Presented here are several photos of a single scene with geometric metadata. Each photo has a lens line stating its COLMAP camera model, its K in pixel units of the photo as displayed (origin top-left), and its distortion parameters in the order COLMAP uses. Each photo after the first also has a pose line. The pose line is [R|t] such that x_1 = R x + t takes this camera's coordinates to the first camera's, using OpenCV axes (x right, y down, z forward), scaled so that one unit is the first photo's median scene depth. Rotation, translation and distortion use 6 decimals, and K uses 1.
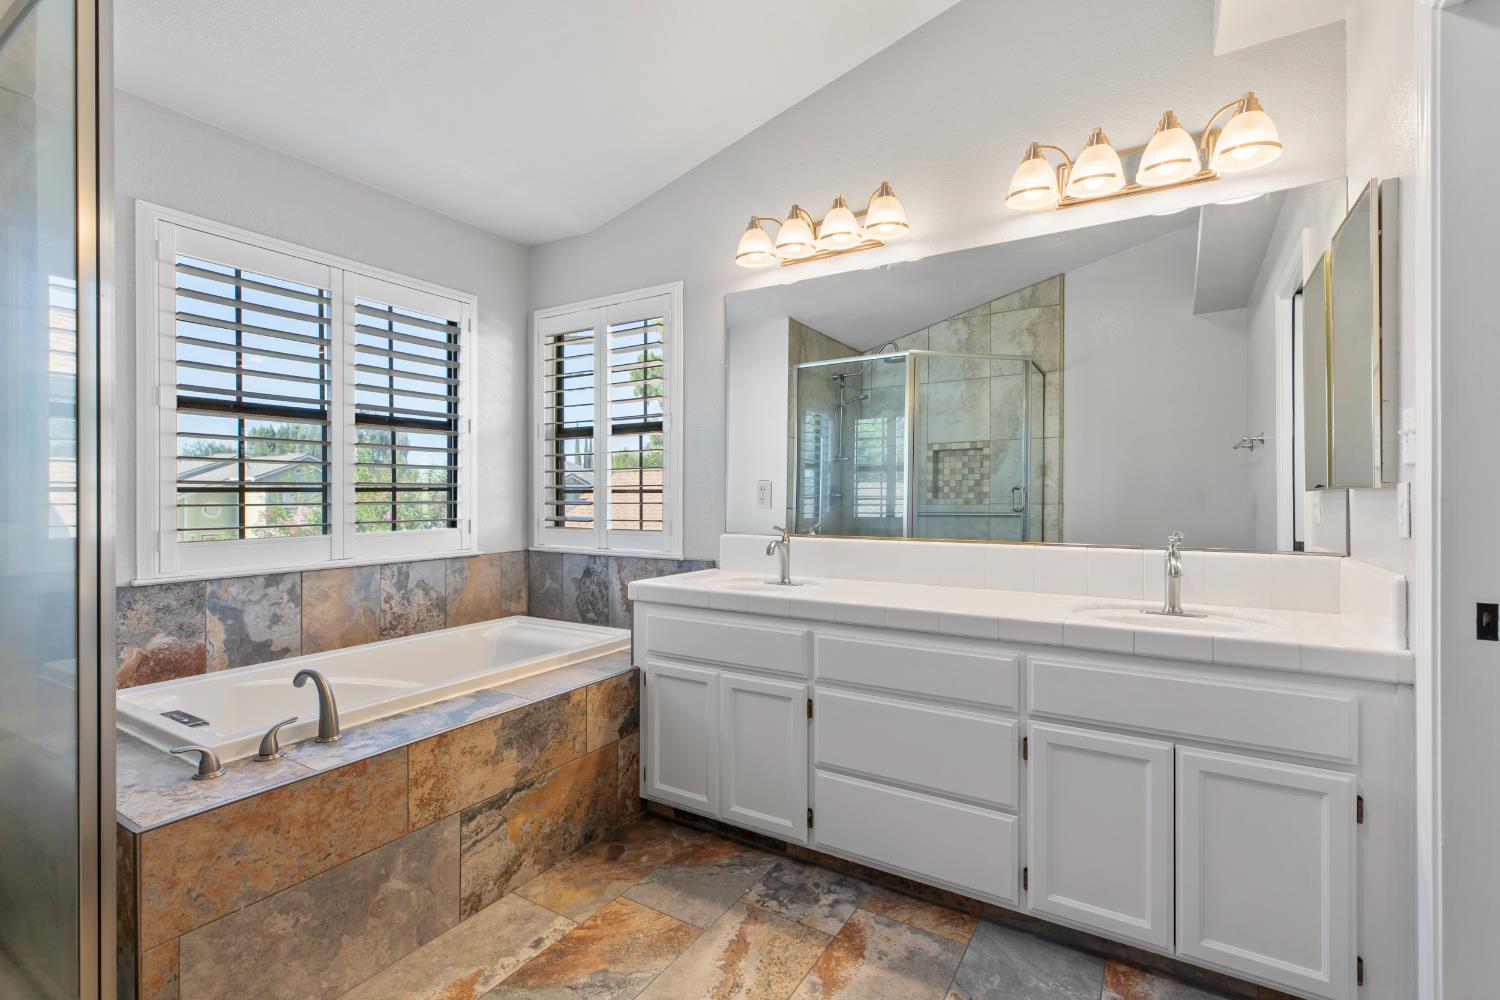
lens RADIAL K [[680.0, 0, 752.4], [0, 680.0, 495.0], [0, 0, 1]] dist [0.003425, -0.000102]
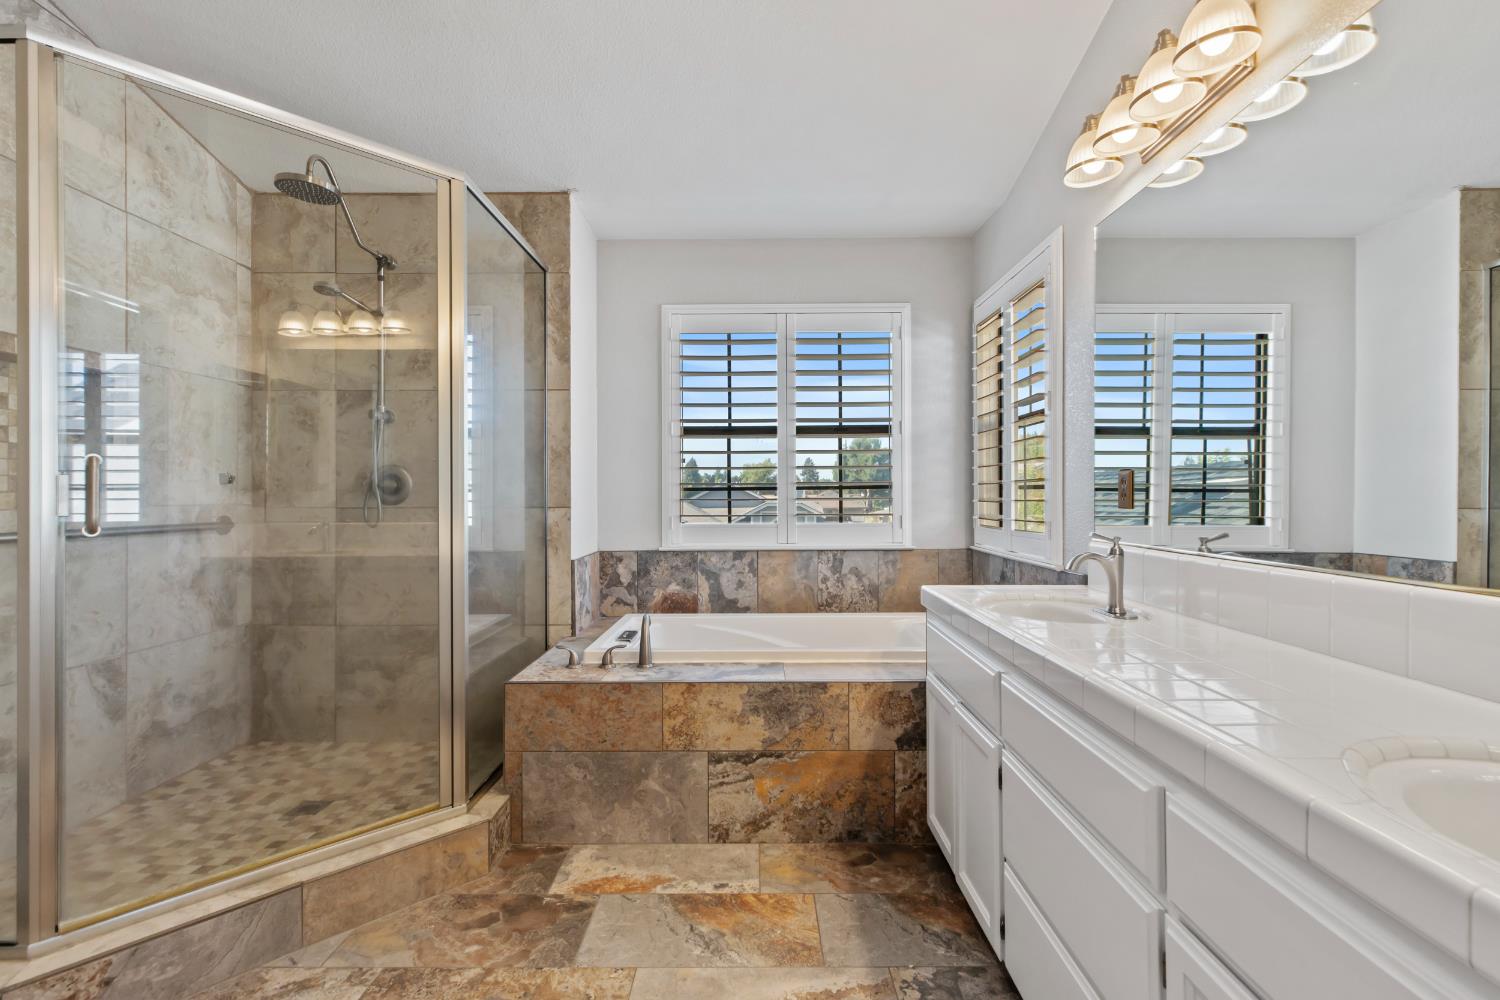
lens RADIAL K [[680.0, 0, 752.4], [0, 680.0, 495.0], [0, 0, 1]] dist [0.003425, -0.000102]
pose [[0.521892, -0.000833, -0.853011, 0.542987], [0.002011, 0.999998, 0.000254, 0.005291], [0.853009, -0.001848, 0.521892, 0.363505]]
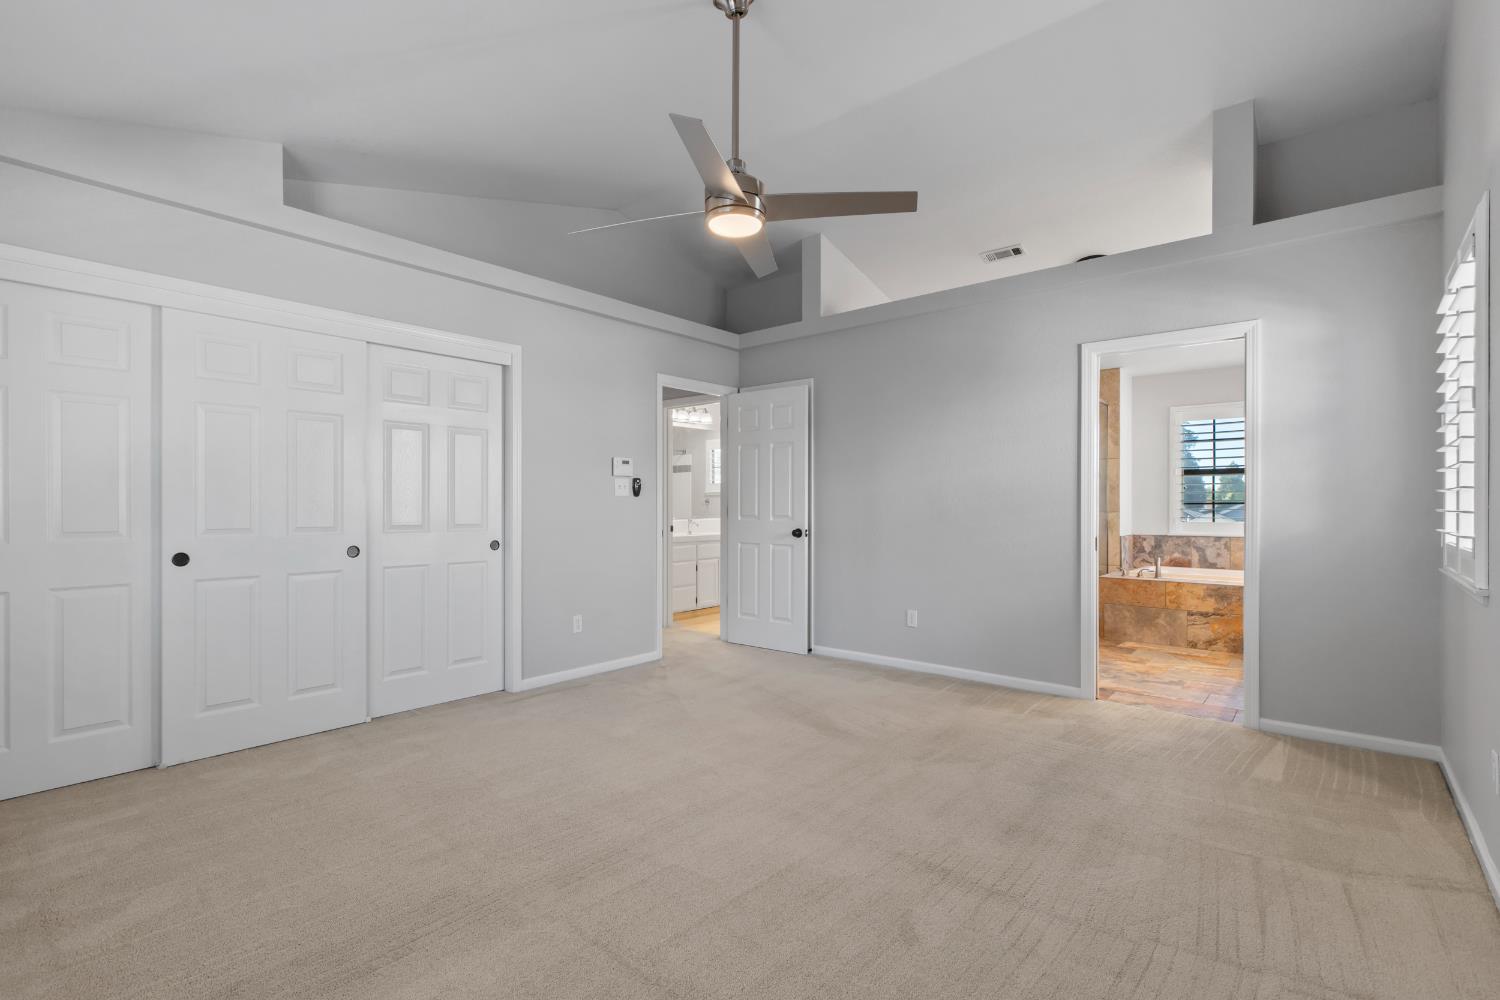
lens RADIAL K [[677.6, 0, 749.0], [0, 677.6, 506.6], [0, 0, 1]] dist [0.000997, -0.000039]
pose [[-0.159025, 0.000980, -0.987274, 2.363600], [-0.001363, 0.999998, 0.001212, 0.004285], [0.987274, 0.001539, -0.159024, -0.360366]]
